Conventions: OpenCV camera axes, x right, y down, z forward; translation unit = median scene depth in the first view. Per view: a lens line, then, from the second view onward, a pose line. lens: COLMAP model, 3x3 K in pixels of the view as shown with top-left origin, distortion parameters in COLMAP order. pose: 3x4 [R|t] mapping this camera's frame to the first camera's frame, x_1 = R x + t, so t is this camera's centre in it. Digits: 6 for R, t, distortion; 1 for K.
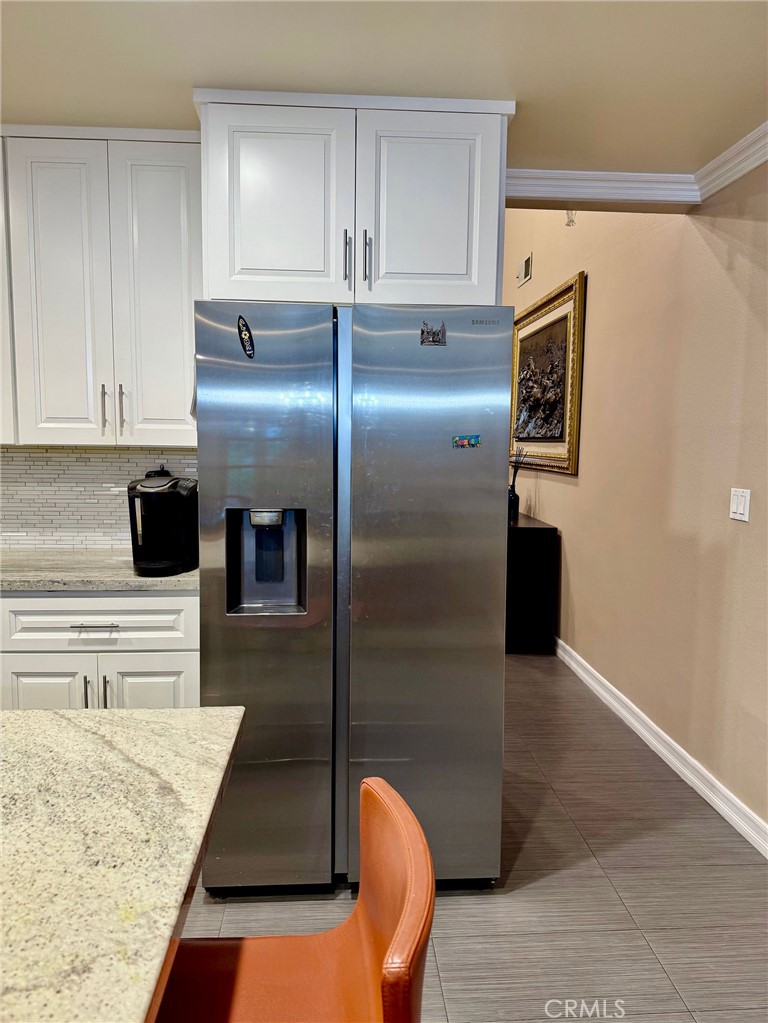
lens RADIAL K [[715.2, 0, 379.8], [0, 715.2, 515.2], [0, 0, 1]] dist [0.077401, -0.103551]
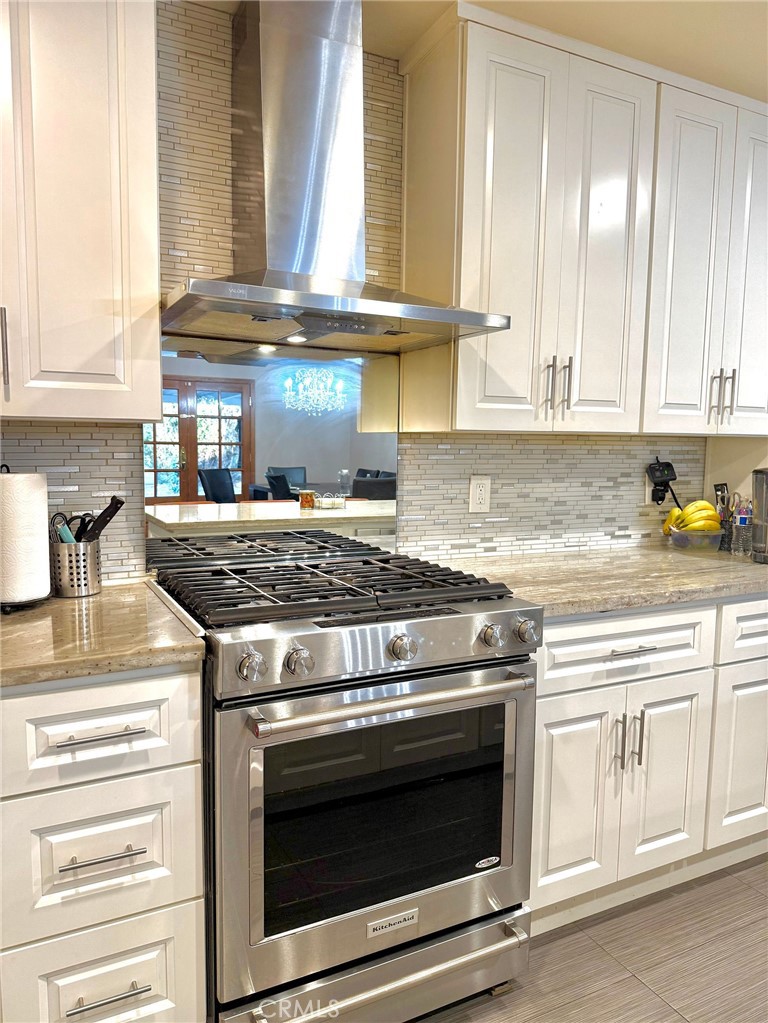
lens RADIAL K [[715.2, 0, 369.0], [0, 715.2, 515.3], [0, 0, 1]] dist [0.077401, -0.103551]
pose [[0.925086, -0.040069, 0.377637, -1.246862], [0.041343, 0.999134, 0.004736, -0.016843], [-0.377500, 0.011232, 0.925942, 0.335998]]
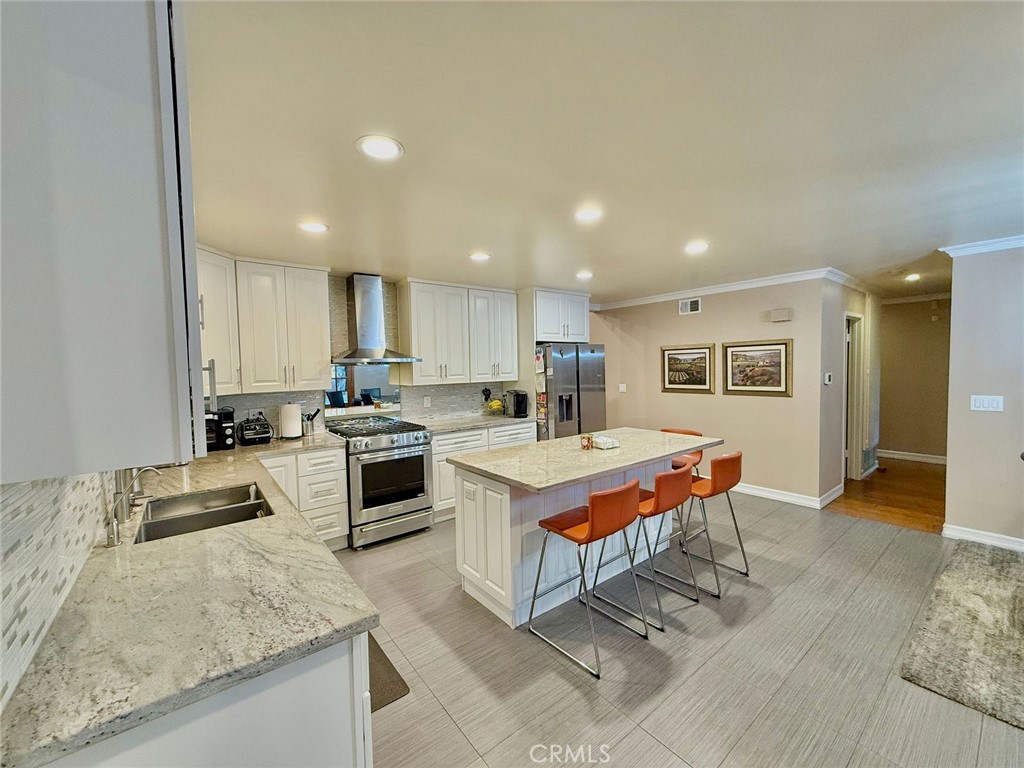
lens RADIAL K [[408.7, 0, 509.4], [0, 408.7, 382.3], [0, 0, 1]] dist [-0.000272, 0.000138]
pose [[0.825479, -0.052455, 0.561990, -1.479738], [0.091993, 0.994862, -0.042266, -0.009512], [-0.556885, 0.086589, 0.826064, -0.611788]]
